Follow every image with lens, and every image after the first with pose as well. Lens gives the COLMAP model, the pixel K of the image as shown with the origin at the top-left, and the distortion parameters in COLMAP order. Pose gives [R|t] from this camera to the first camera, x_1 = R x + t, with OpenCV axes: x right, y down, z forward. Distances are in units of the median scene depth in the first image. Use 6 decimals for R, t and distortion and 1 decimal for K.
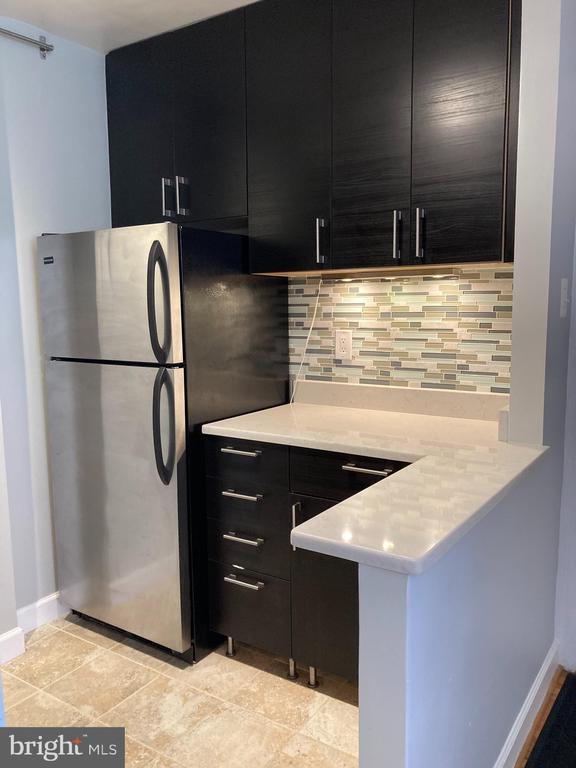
lens RADIAL K [[611.0, 0, 288.0], [0, 611.0, 384.0], [0, 0, 1]] dist [0.036452, 0.000698]
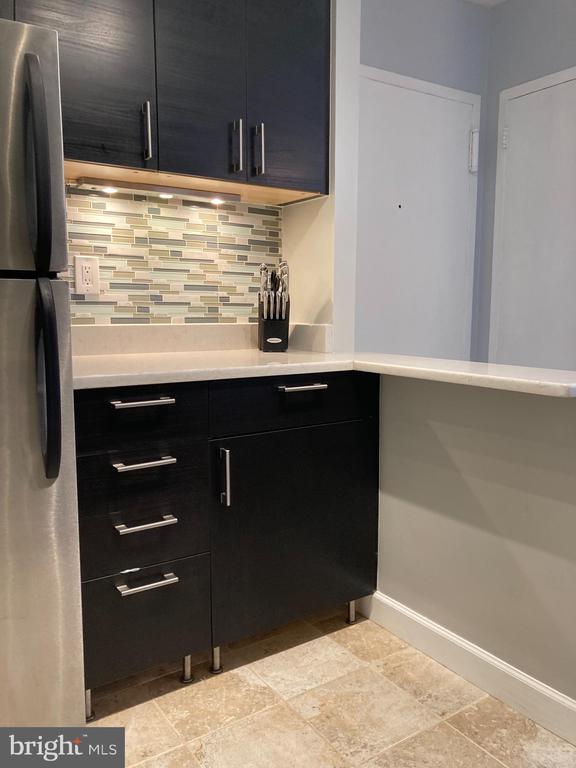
lens RADIAL K [[621.3, 0, 288.0], [0, 621.3, 384.0], [0, 0, 1]] dist [0.001554, -0.003949]
pose [[0.384914, -0.102212, 0.917275, -0.588998], [0.101972, 0.992474, 0.067801, 0.049121], [-0.917302, 0.067438, 0.392440, 0.495418]]
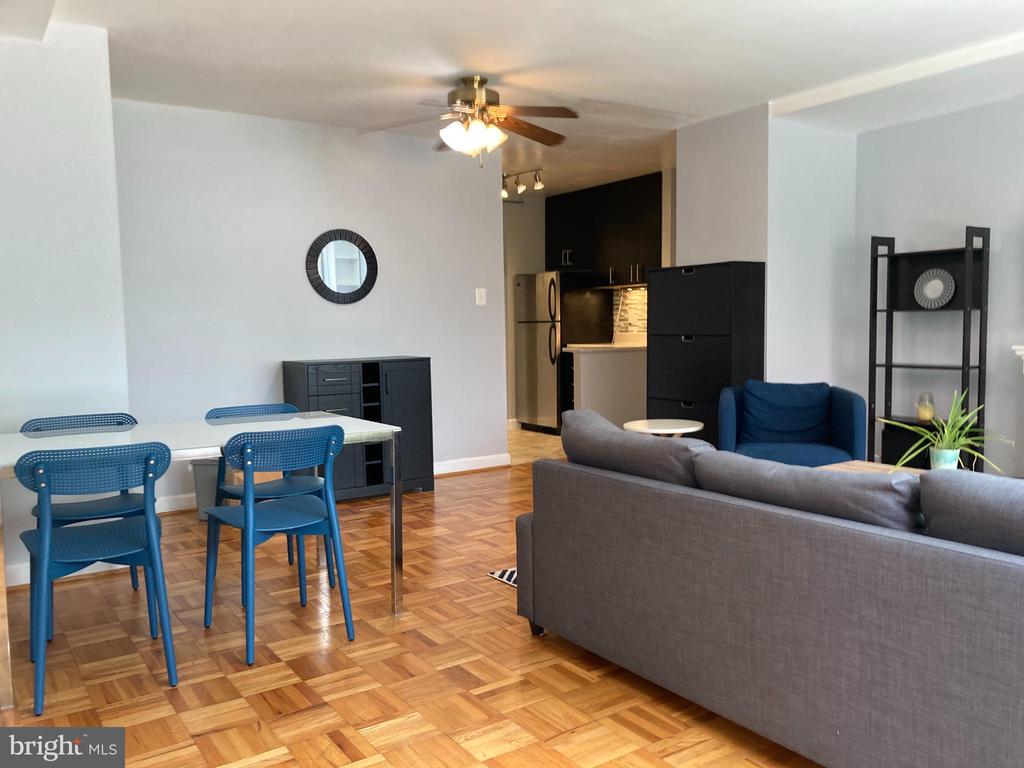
lens RADIAL K [[814.7, 0, 512.0], [0, 814.7, 384.0], [0, 0, 1]] dist [0.036452, 0.000698]
pose [[0.927258, 0.019611, -0.373909, 0.908760], [-0.036226, 0.998641, -0.037460, 0.356844], [0.372666, 0.048280, 0.926709, -2.248682]]
